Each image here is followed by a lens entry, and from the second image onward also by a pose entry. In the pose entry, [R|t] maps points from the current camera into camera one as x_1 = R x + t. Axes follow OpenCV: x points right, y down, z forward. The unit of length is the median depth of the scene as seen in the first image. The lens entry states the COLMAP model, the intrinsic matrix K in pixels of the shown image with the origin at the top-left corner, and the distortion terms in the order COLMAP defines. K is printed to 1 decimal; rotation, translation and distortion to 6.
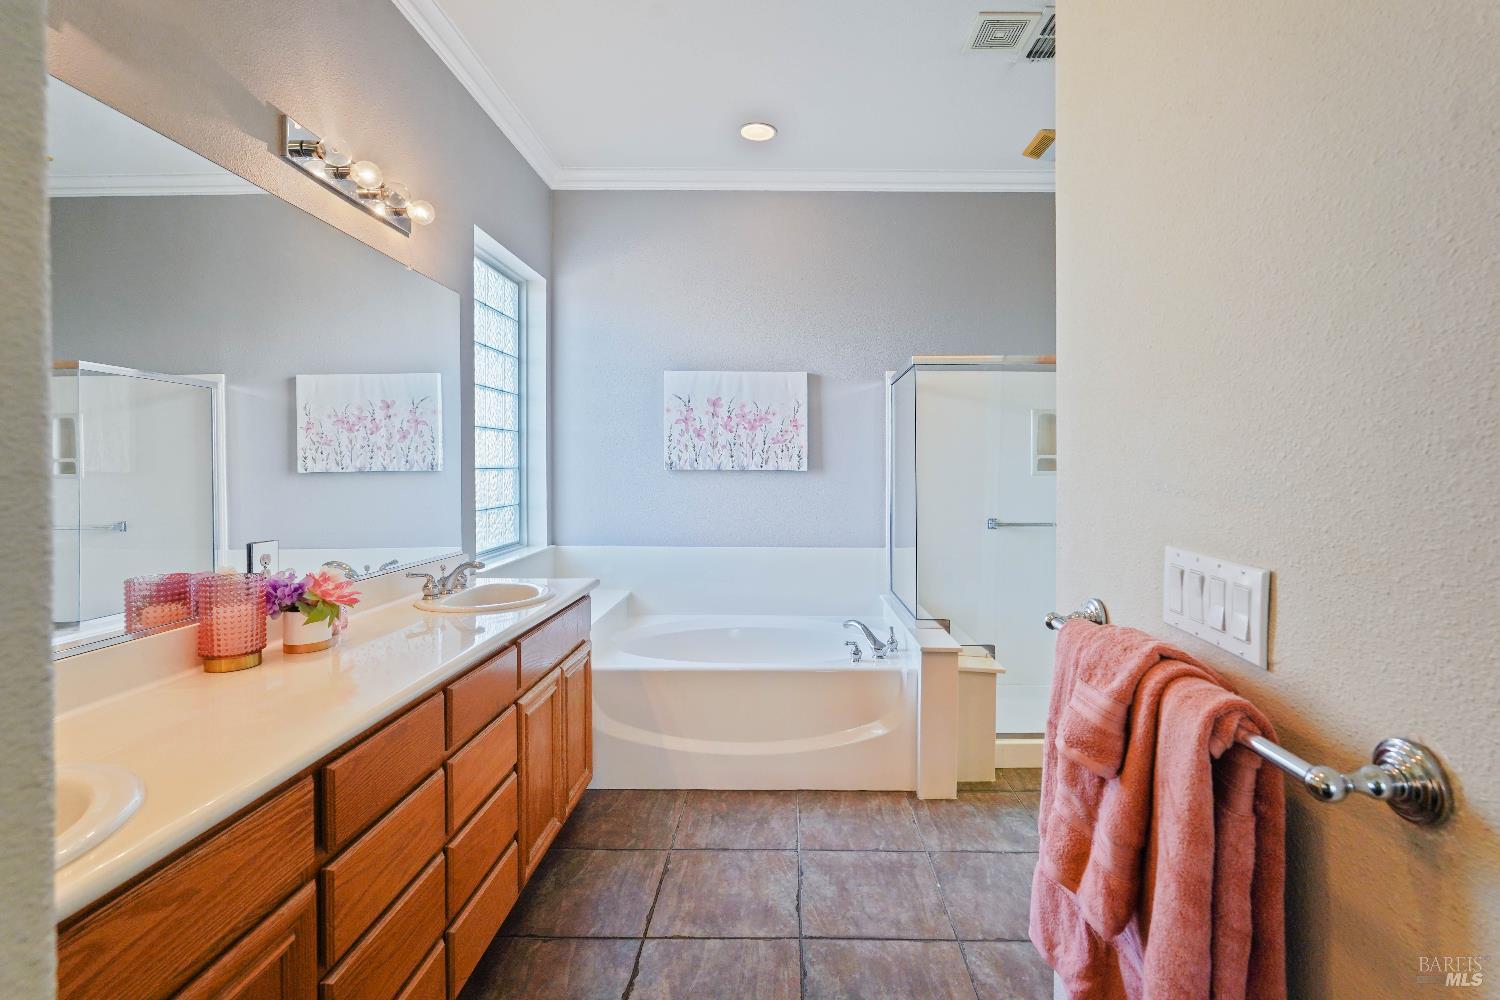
lens RADIAL K [[675.9, 0, 747.6], [0, 675.9, 457.3], [0, 0, 1]] dist [-0.003900, 0.006847]
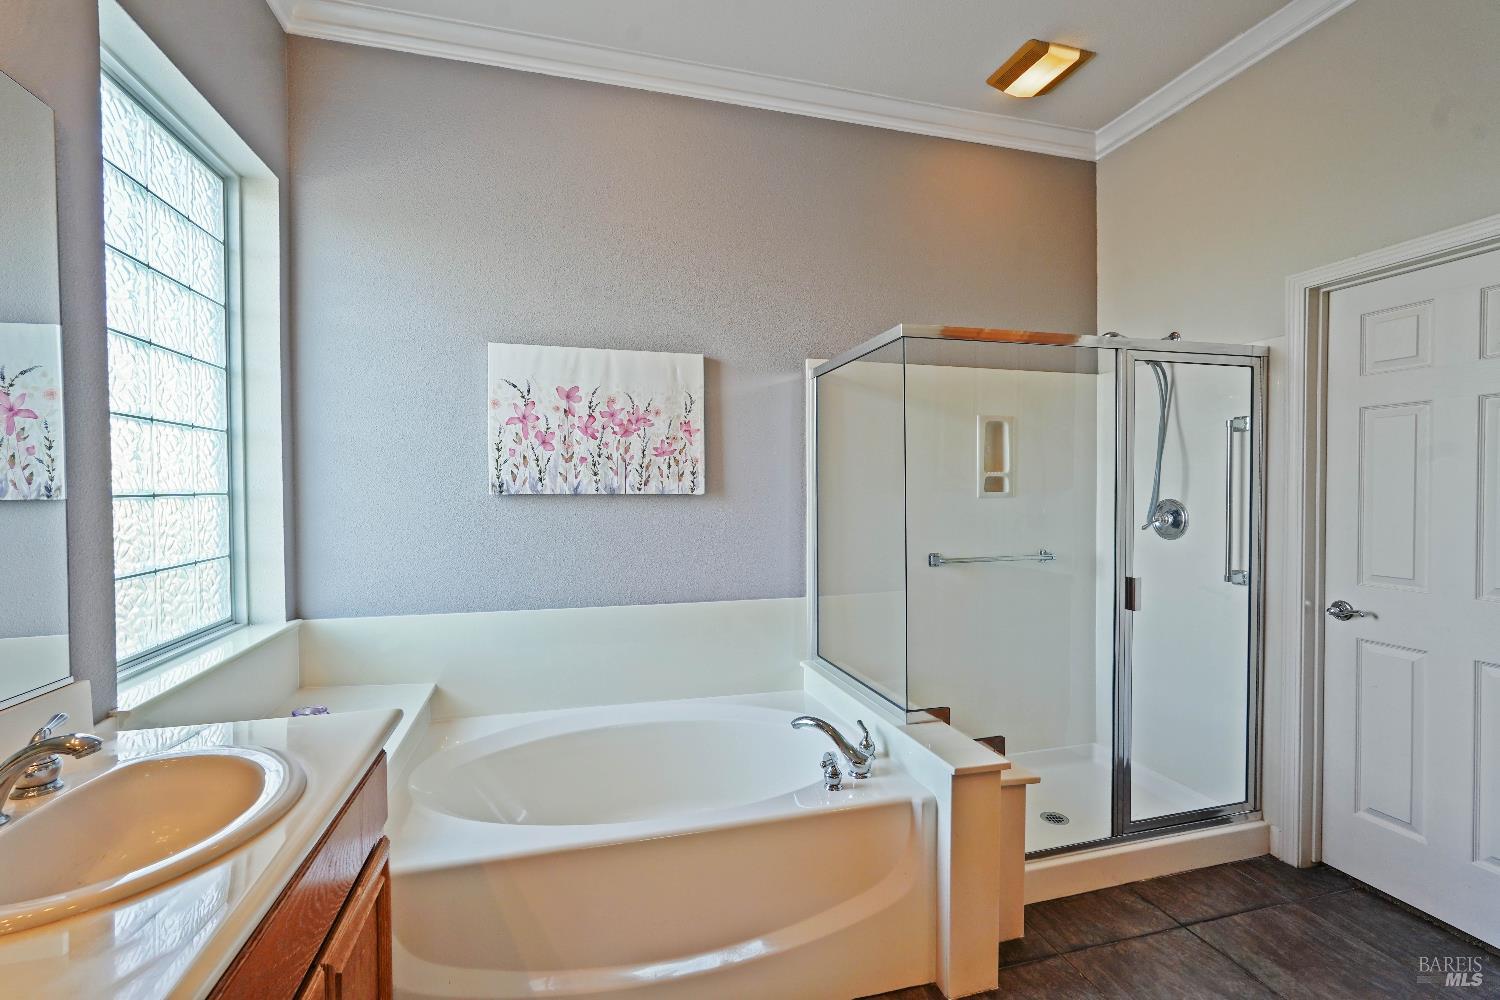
lens RADIAL K [[707.4, 0, 748.0], [0, 707.4, 491.1], [0, 0, 1]] dist [-0.009247, 0.009051]
pose [[0.957934, -0.006580, 0.286913, -0.080483], [0.001620, 0.999845, 0.017522, 0.003405], [-0.286984, -0.016320, 0.957796, 0.275856]]
